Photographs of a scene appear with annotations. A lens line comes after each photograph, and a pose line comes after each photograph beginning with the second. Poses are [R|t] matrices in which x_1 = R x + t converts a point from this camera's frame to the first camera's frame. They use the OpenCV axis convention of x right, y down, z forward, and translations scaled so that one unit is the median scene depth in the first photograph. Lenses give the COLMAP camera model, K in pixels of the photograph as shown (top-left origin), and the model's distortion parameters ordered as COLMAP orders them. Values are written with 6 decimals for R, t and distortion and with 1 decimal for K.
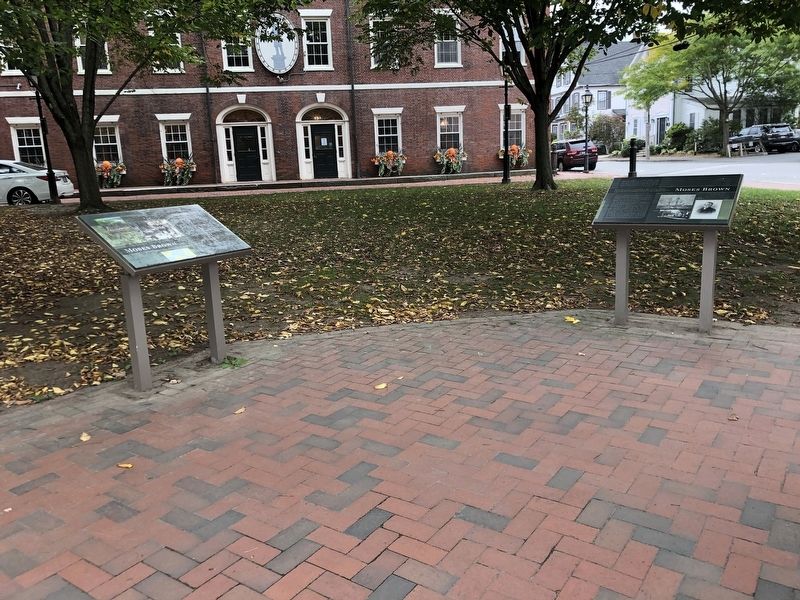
lens RADIAL K [[648.8, 0, 399.8], [0, 648.8, 299.0], [0, 0, 1]] dist [-0.004439, -0.002915]
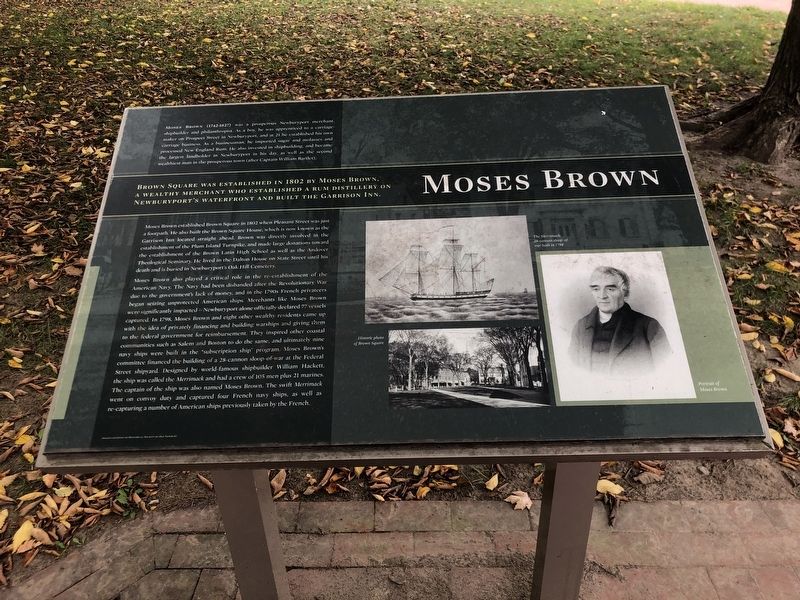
lens RADIAL K [[648.8, 0, 399.3], [0, 648.8, 300.4], [0, 0, 1]] dist [-0.004439, -0.002915]
pose [[0.825708, -0.284503, 0.487098, 0.316740], [0.119423, 0.932091, 0.341972, -0.210765], [-0.551312, -0.224199, 0.803611, 0.851366]]
